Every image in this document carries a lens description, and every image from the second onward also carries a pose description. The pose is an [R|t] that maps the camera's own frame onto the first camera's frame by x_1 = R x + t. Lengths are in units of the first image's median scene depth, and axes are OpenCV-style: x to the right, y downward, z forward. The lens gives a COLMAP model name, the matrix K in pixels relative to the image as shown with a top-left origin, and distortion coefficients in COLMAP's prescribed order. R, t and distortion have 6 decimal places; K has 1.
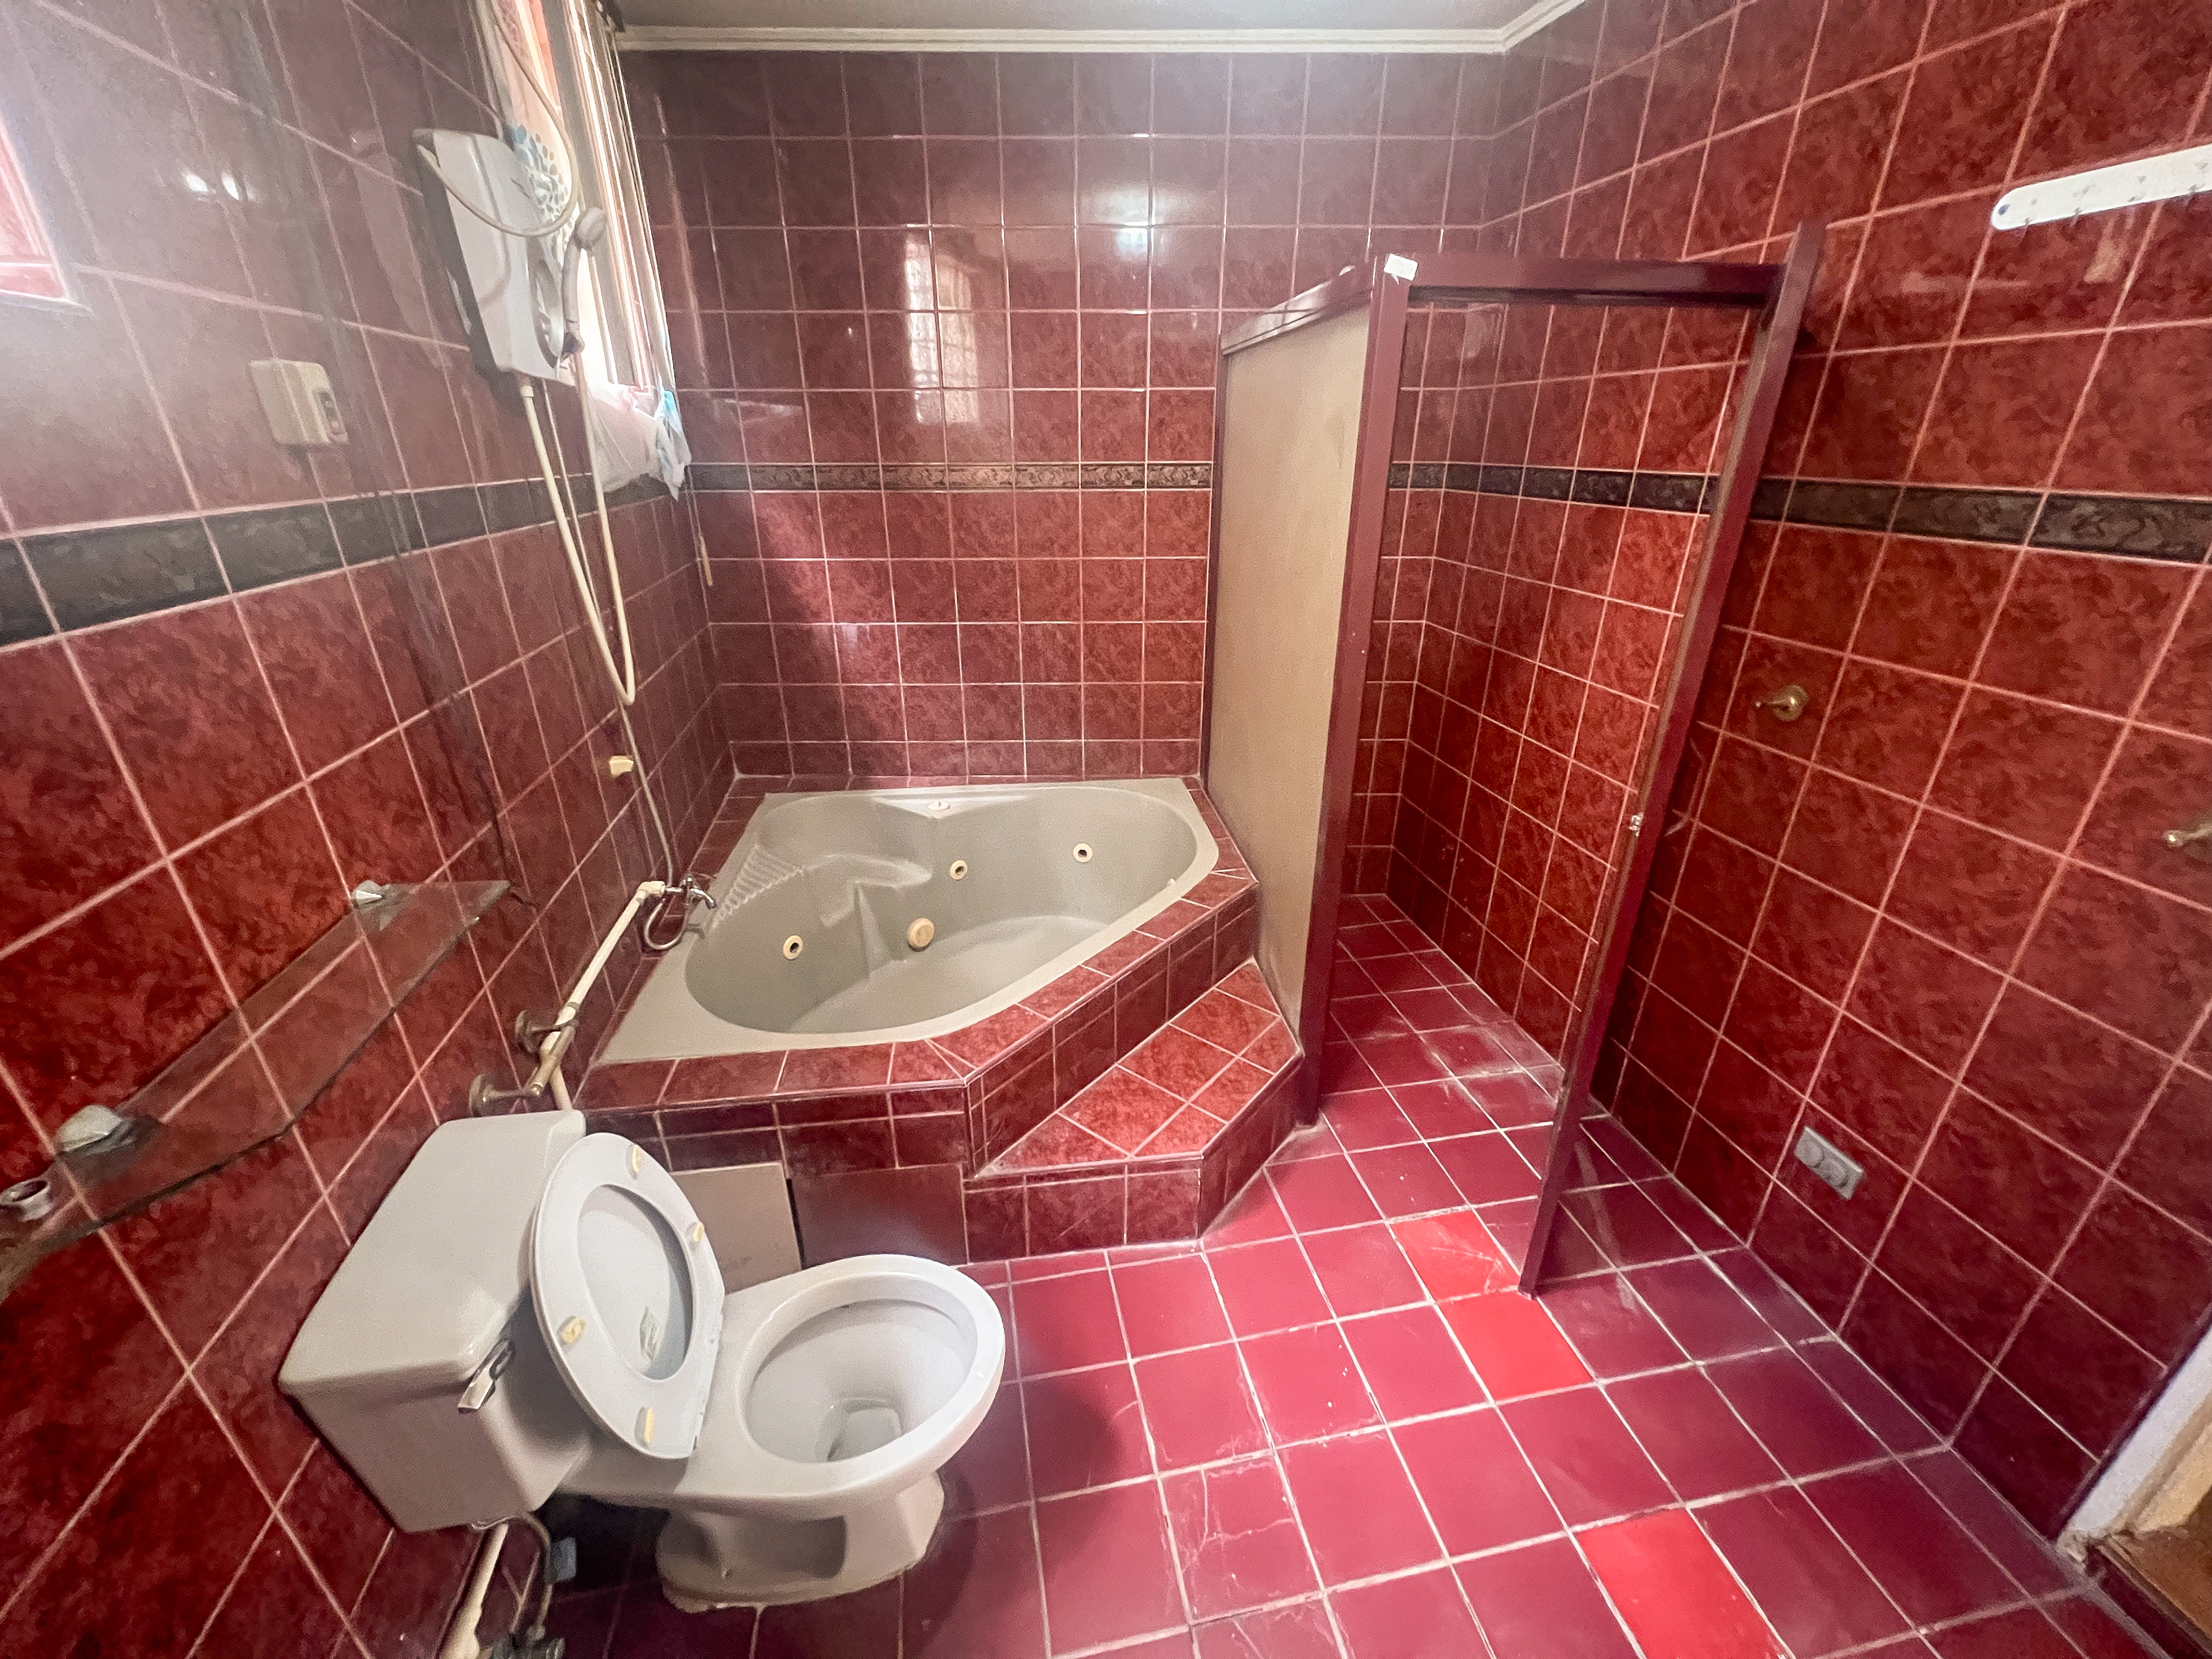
lens RADIAL K [[889.4, 0, 1101.1], [0, 889.4, 831.4], [0, 0, 1]] dist [-0.002095, -0.000069]
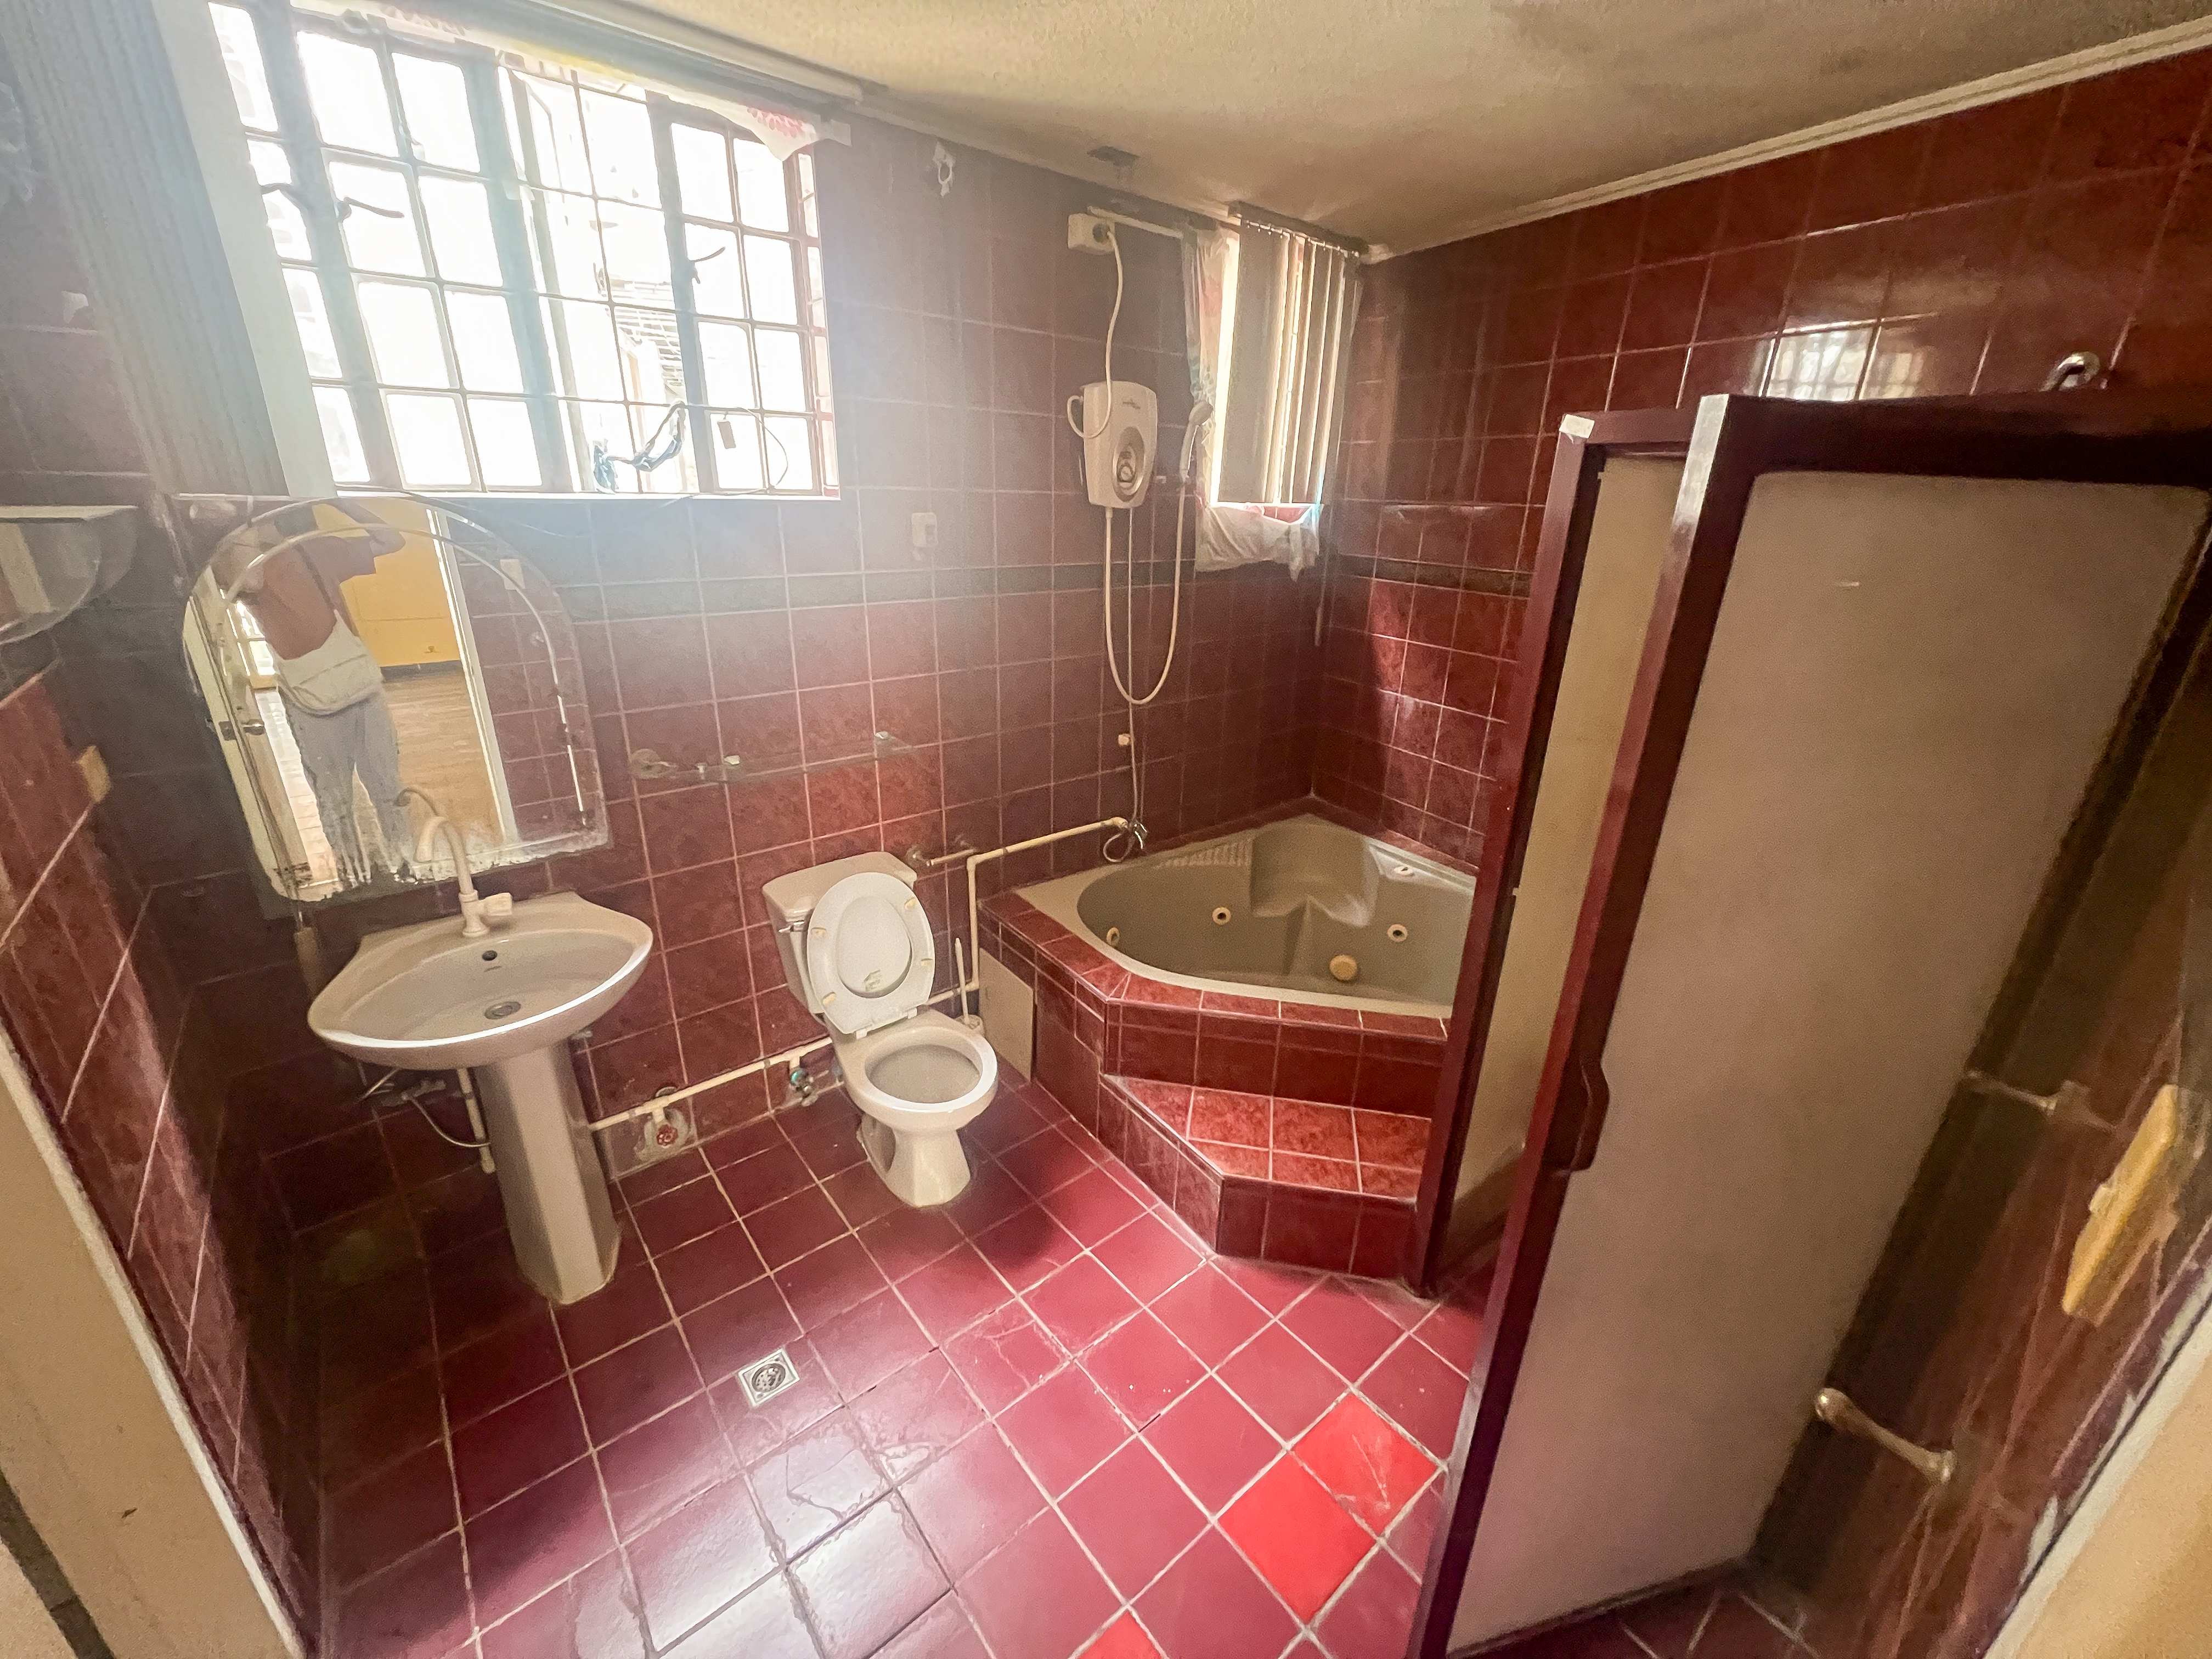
lens RADIAL K [[889.4, 0, 1096.3], [0, 889.4, 828.2], [0, 0, 1]] dist [-0.002095, -0.000069]
pose [[0.480439, 0.323785, -0.815072, 0.785895], [-0.375501, 0.915807, 0.142465, -0.139838], [0.792576, 0.237614, 0.561571, 0.118811]]
